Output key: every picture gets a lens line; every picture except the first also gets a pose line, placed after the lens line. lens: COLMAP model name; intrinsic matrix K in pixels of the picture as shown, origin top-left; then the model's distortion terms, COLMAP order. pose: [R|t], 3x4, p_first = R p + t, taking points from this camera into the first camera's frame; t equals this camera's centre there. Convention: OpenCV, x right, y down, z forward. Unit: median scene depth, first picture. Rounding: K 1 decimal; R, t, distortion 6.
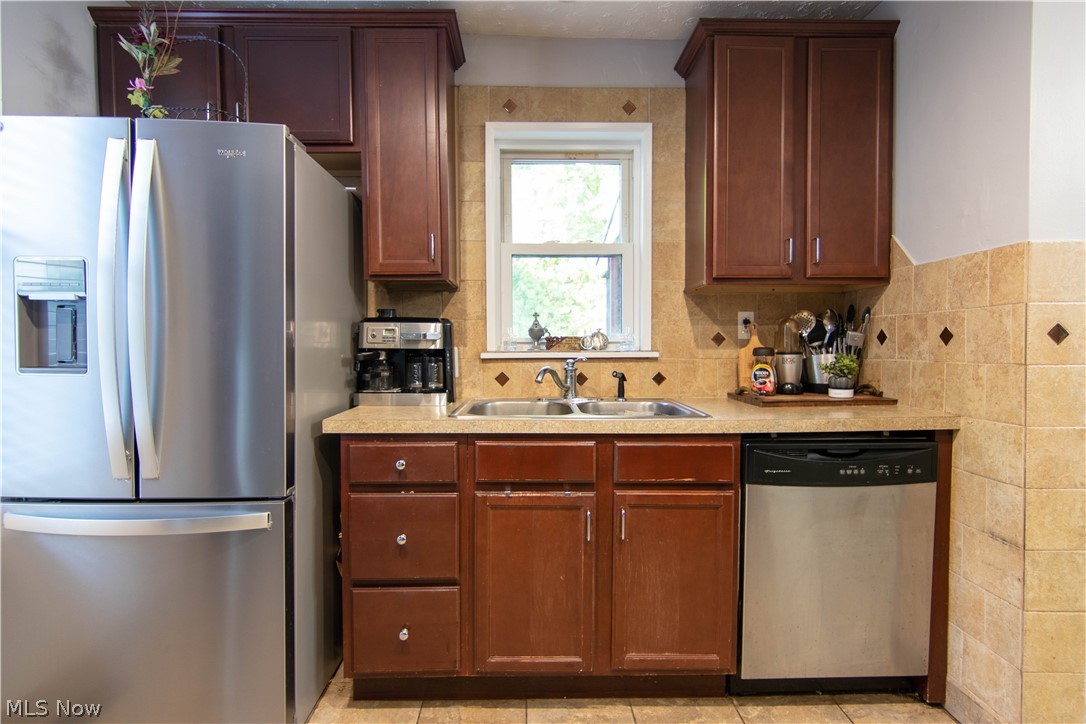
lens RADIAL K [[558.2, 0, 543.0], [0, 558.2, 362.0], [0, 0, 1]] dist [-0.001502, 0.003393]
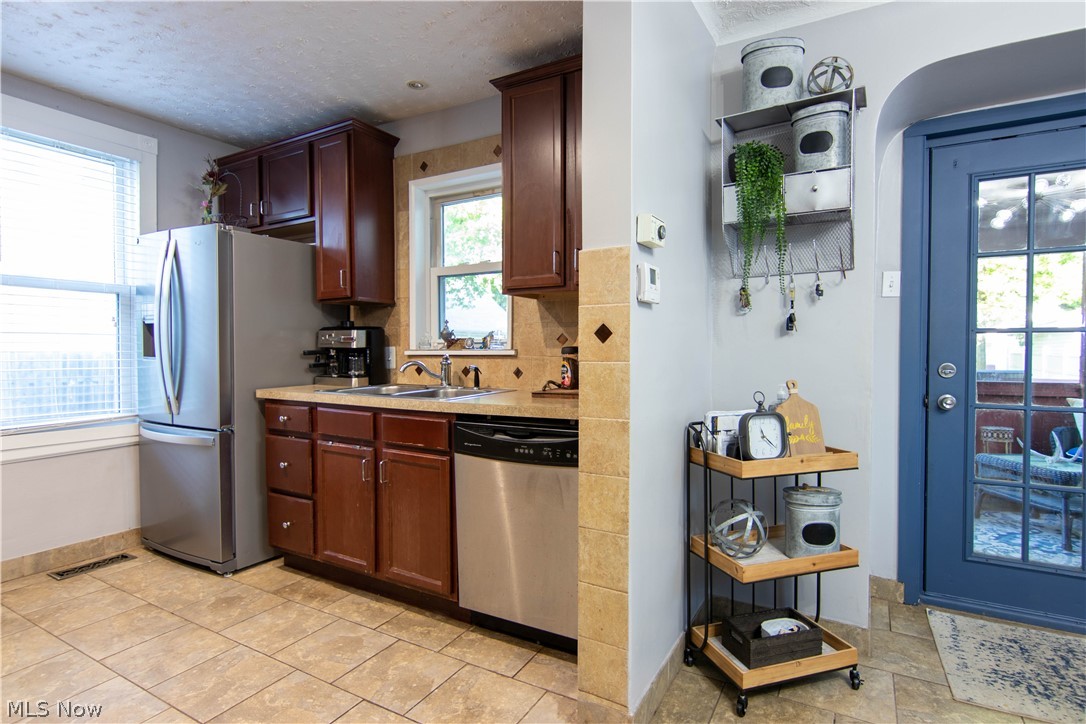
lens RADIAL K [[570.5, 0, 543.0], [0, 570.5, 362.0], [0, 0, 1]] dist [-0.002941, 0.000358]
pose [[0.850281, 0.013000, -0.526169, 1.175803], [-0.014284, 0.999897, 0.001623, 0.004939], [0.526136, 0.006136, 0.850379, -0.010716]]
